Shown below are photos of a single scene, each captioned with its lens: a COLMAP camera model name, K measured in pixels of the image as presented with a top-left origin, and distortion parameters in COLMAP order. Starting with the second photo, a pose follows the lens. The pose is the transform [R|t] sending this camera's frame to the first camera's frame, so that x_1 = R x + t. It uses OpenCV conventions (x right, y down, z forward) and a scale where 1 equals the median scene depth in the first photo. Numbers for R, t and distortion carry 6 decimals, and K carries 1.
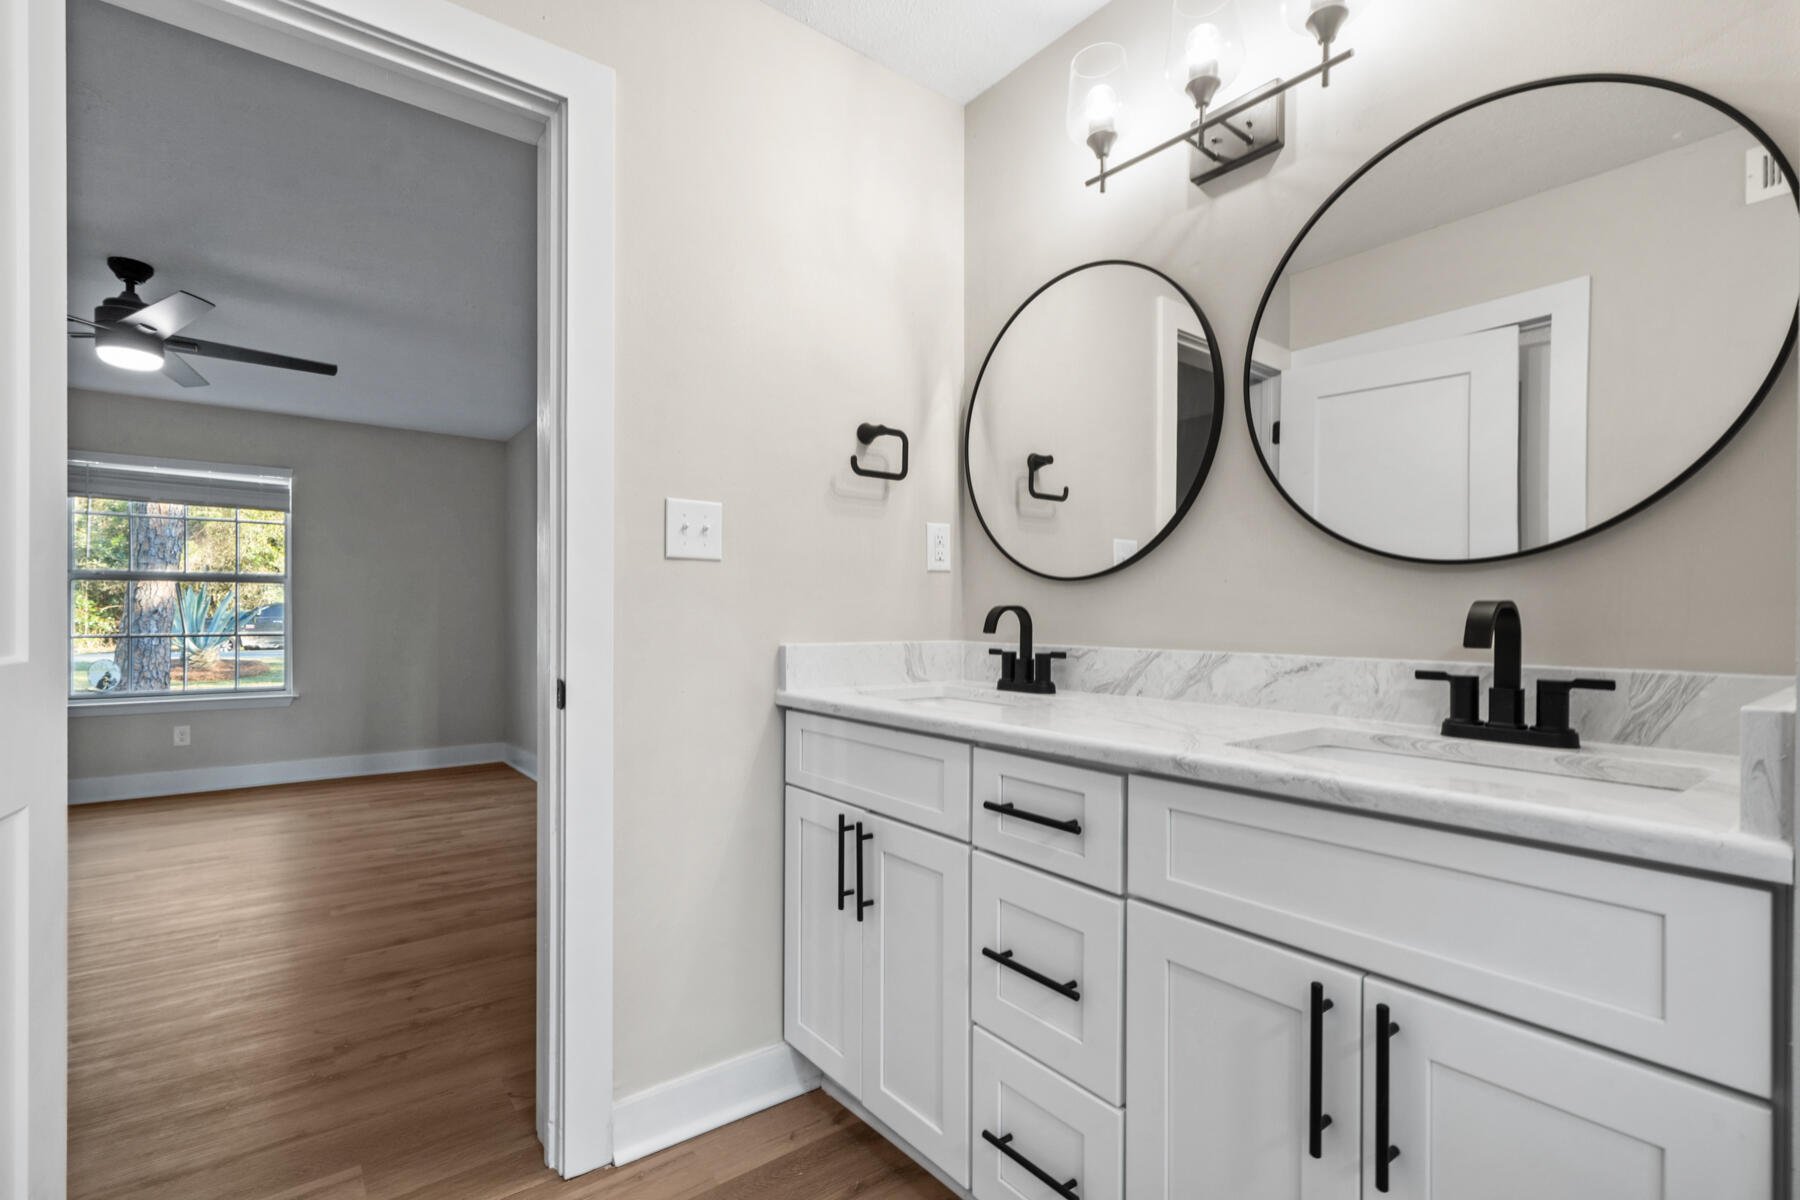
lens RADIAL K [[821.6, 0, 888.8], [0, 821.6, 614.0], [0, 0, 1]] dist [-0.003942, 0.001874]
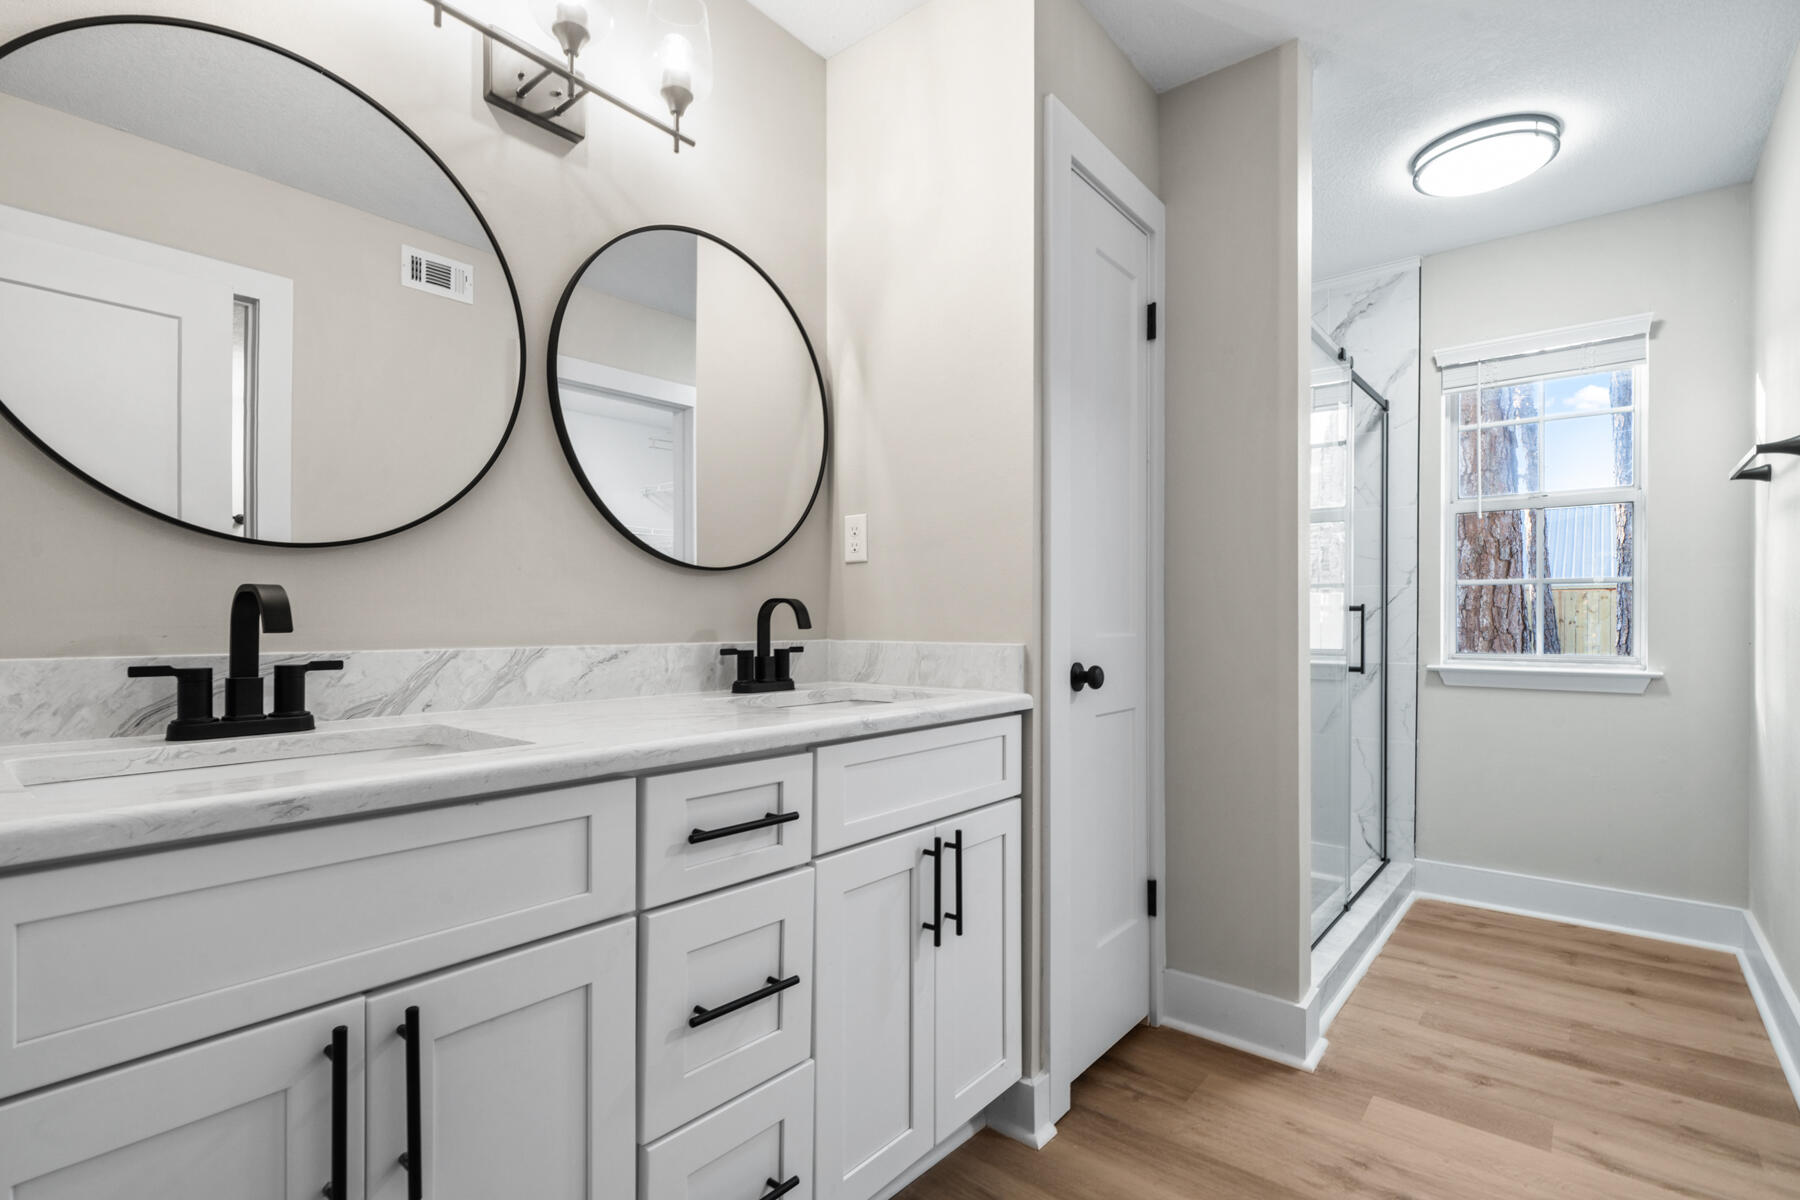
lens RADIAL K [[837.9, 0, 897.7], [0, 837.9, 616.3], [0, 0, 1]] dist [0.002239, 0.000832]
pose [[-0.214218, -0.008975, 0.976745, -0.655100], [-0.011069, 0.999916, 0.006761, 0.001793], [-0.976723, -0.009363, -0.214299, 0.879714]]
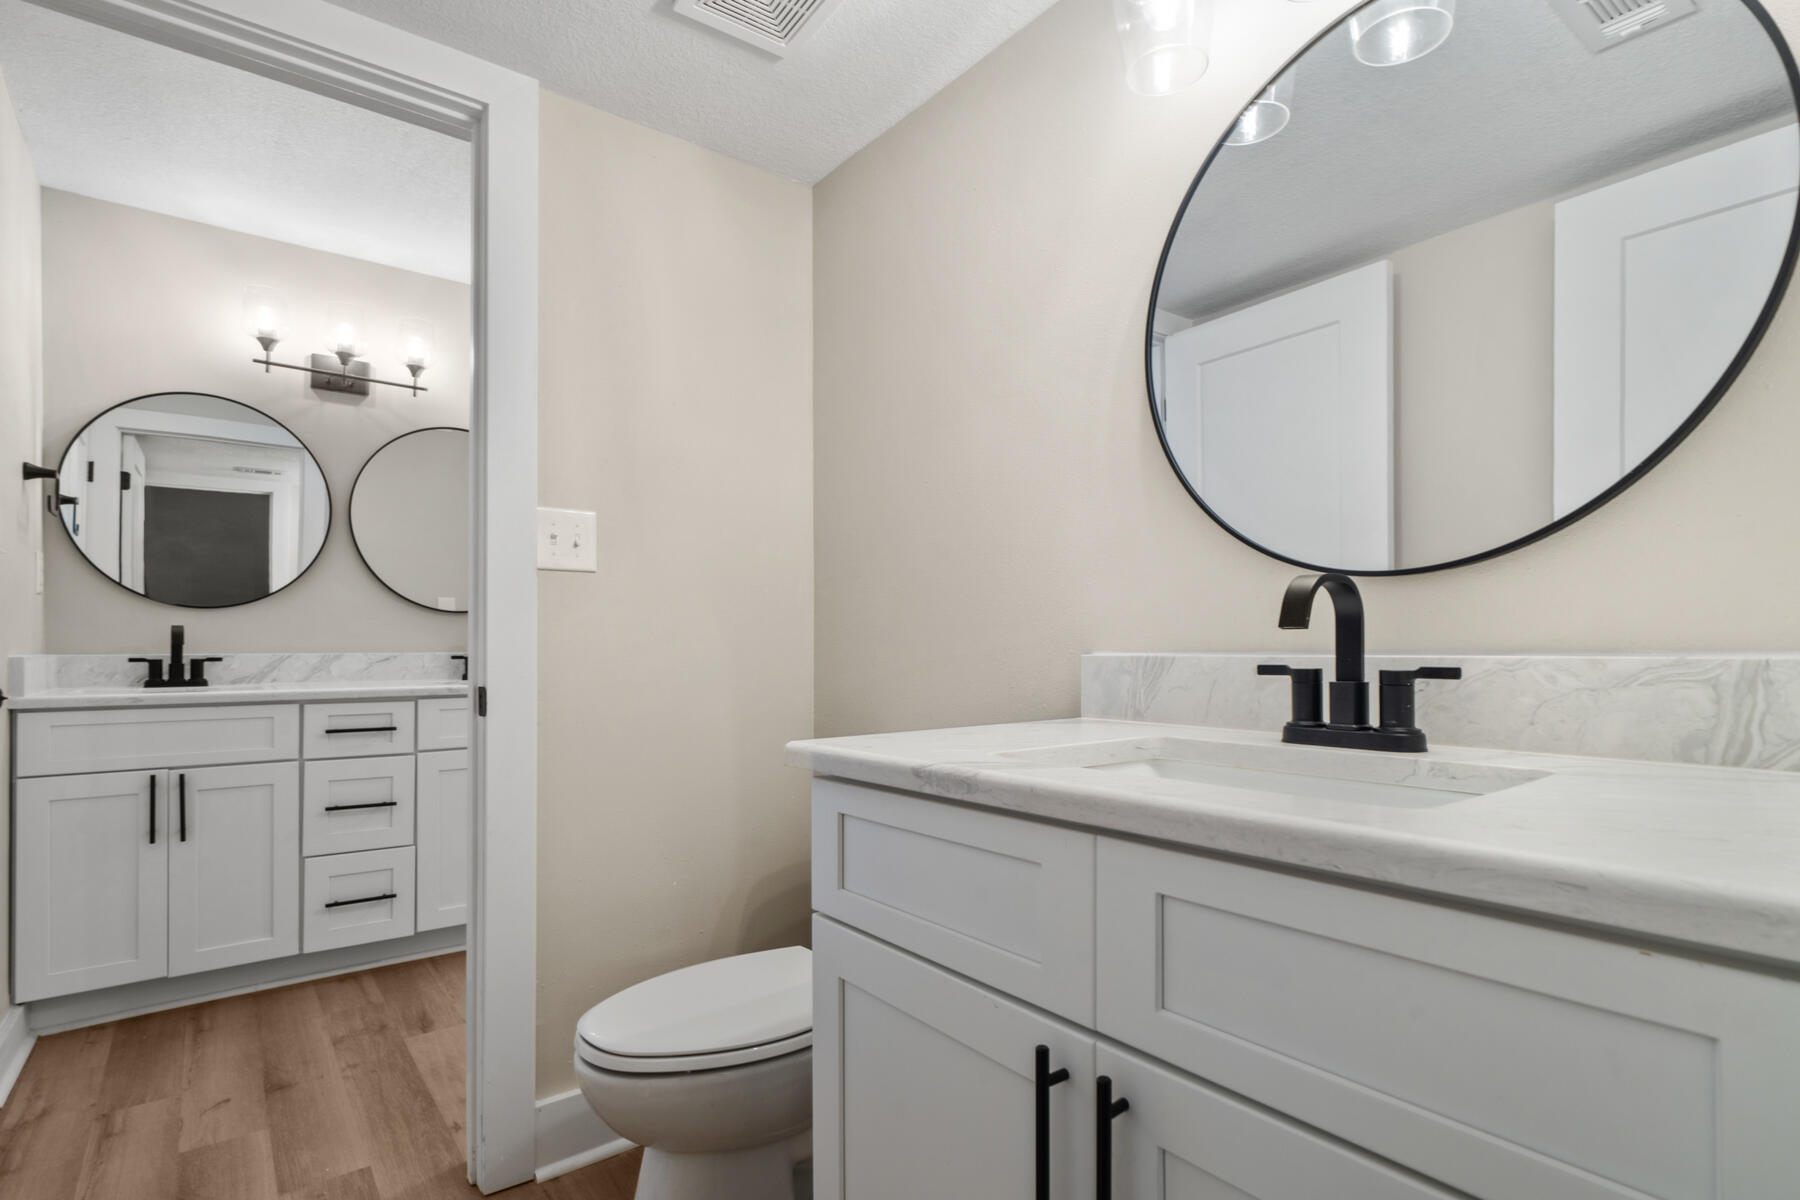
lens RADIAL K [[837.9, 0, 884.5], [0, 837.9, 632.6], [0, 0, 1]] dist [0.002239, 0.000832]
pose [[-0.003440, 0.008664, 0.999957, -1.632126], [0.000122, 0.999962, -0.008663, 0.017581], [-0.999994, 0.000092, -0.003441, -0.252610]]
